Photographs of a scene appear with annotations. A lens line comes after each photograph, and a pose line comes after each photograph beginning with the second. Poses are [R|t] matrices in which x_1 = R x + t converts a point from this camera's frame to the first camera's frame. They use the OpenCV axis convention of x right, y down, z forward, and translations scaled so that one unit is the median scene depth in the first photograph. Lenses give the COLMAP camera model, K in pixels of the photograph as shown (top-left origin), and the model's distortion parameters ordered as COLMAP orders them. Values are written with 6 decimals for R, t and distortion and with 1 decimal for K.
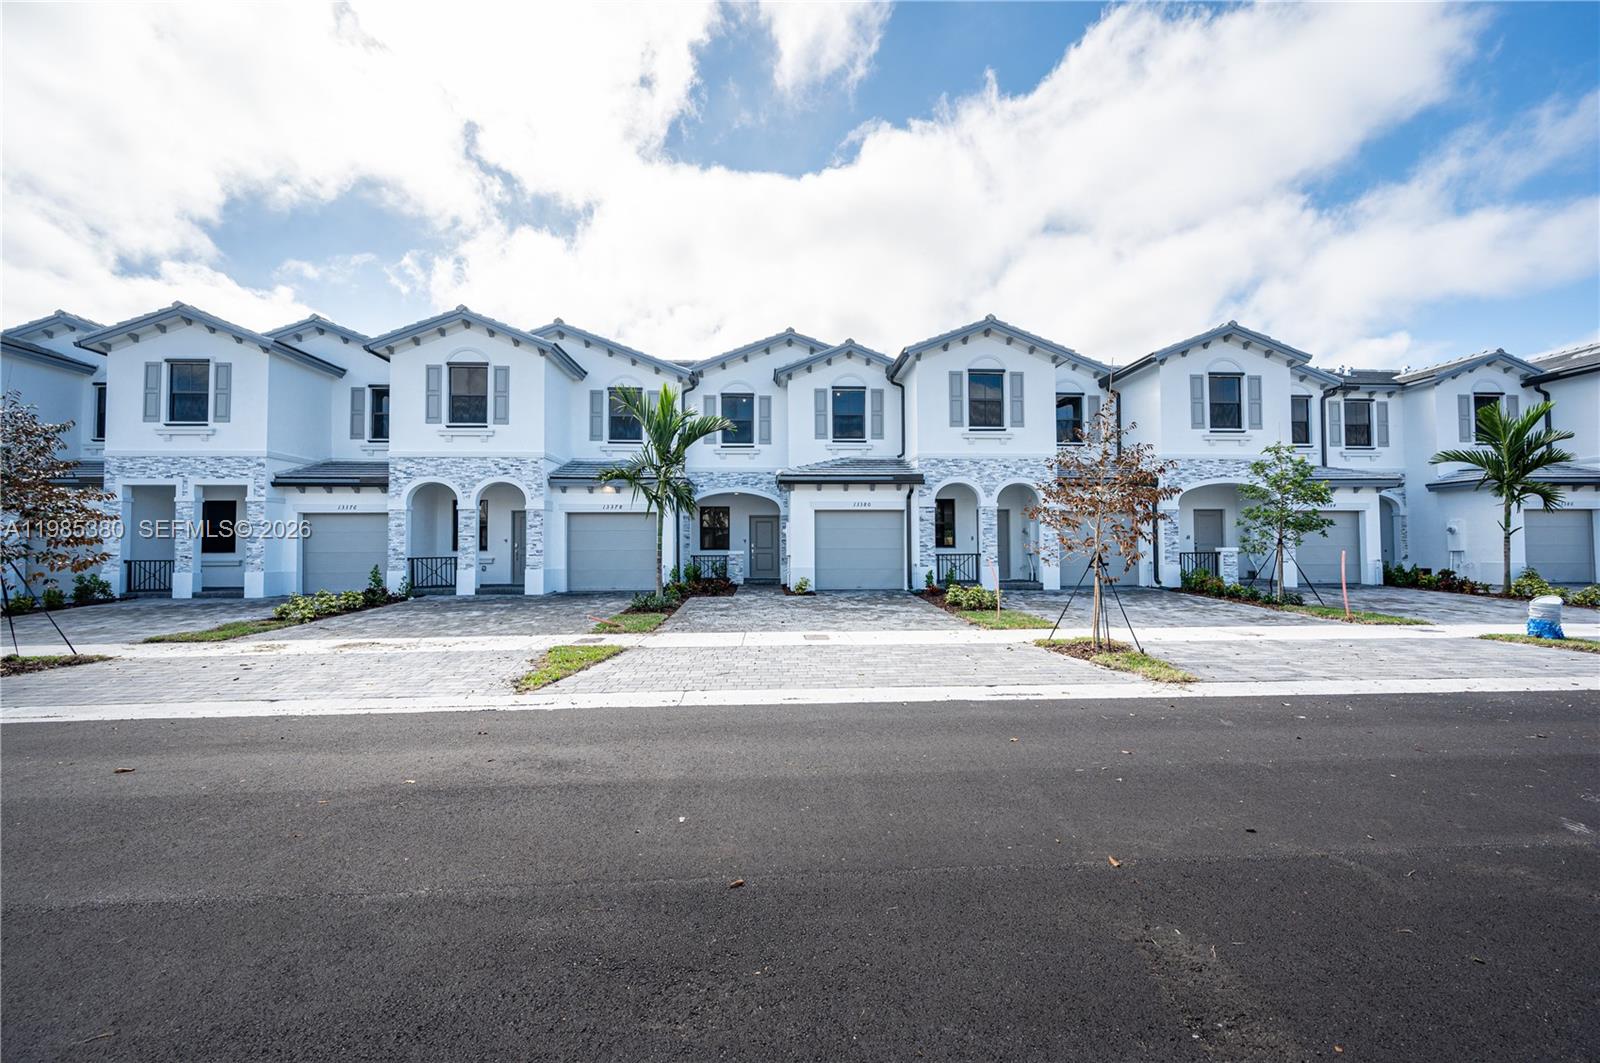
lens RADIAL K [[630.9, 0, 802.5], [0, 630.9, 530.8], [0, 0, 1]] dist [0.000488, 0.000356]
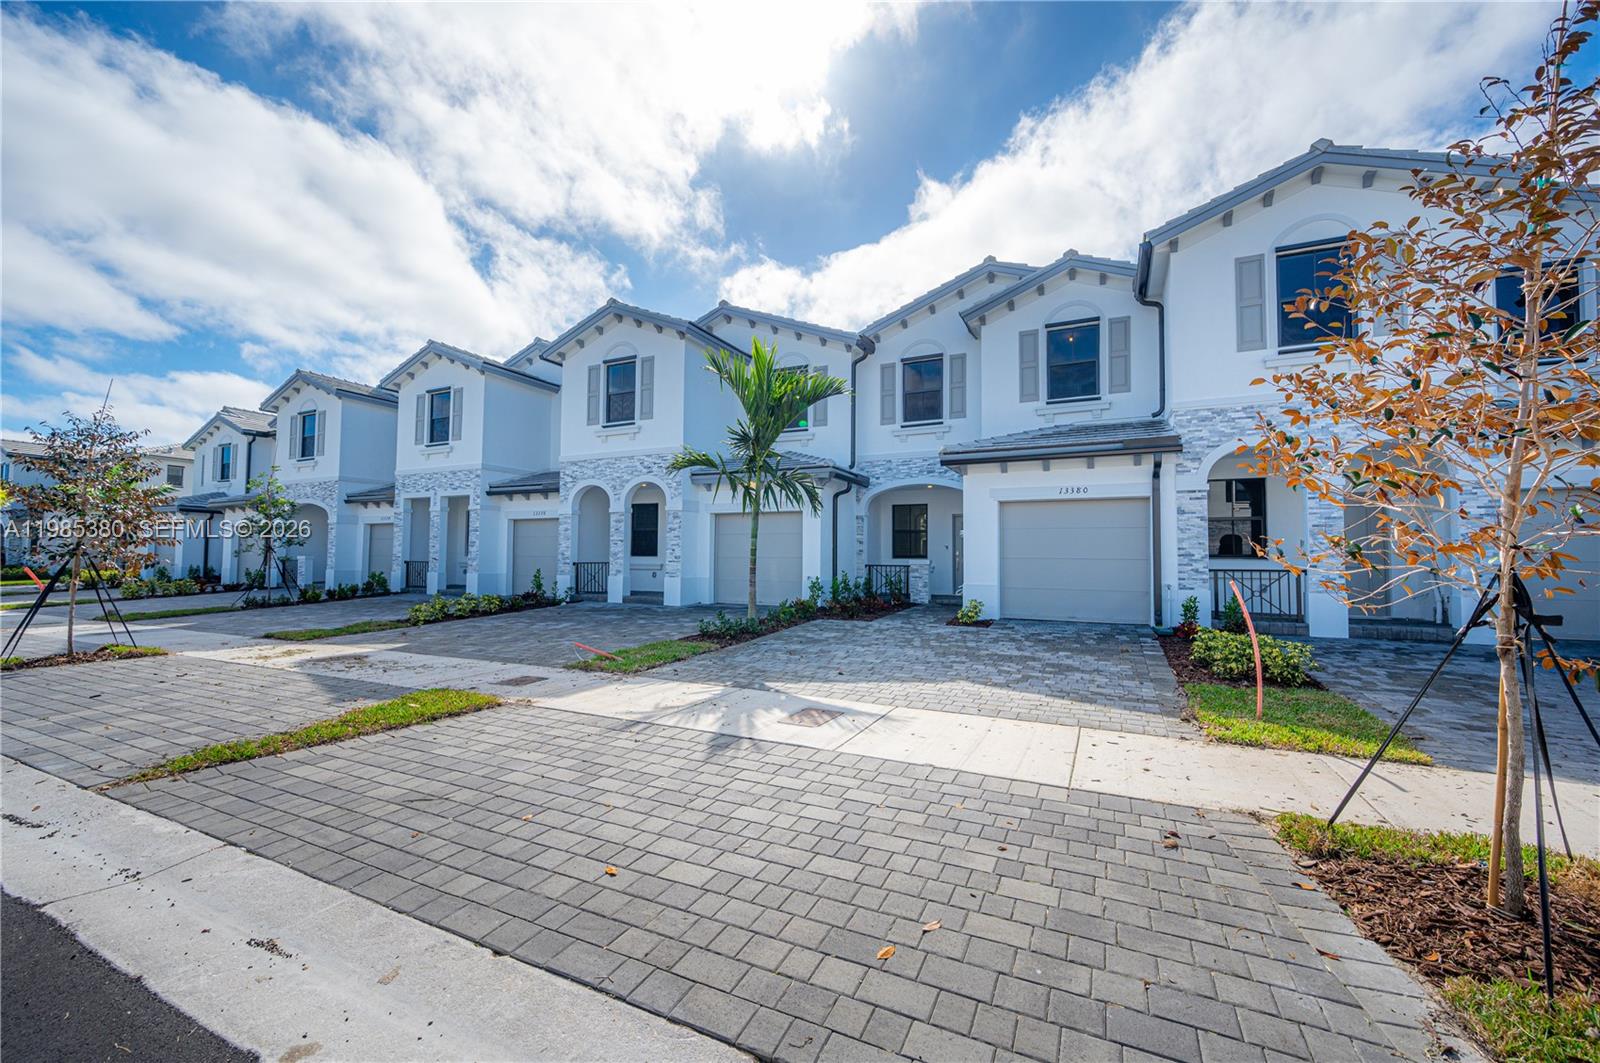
lens RADIAL K [[630.9, 0, 800.1], [0, 630.9, 530.9], [0, 0, 1]] dist [0.000488, 0.000356]
pose [[0.876585, -0.009243, -0.481159, 0.158870], [0.002427, 0.999888, -0.014785, 0.009007], [0.481241, 0.011792, 0.876509, 0.294199]]
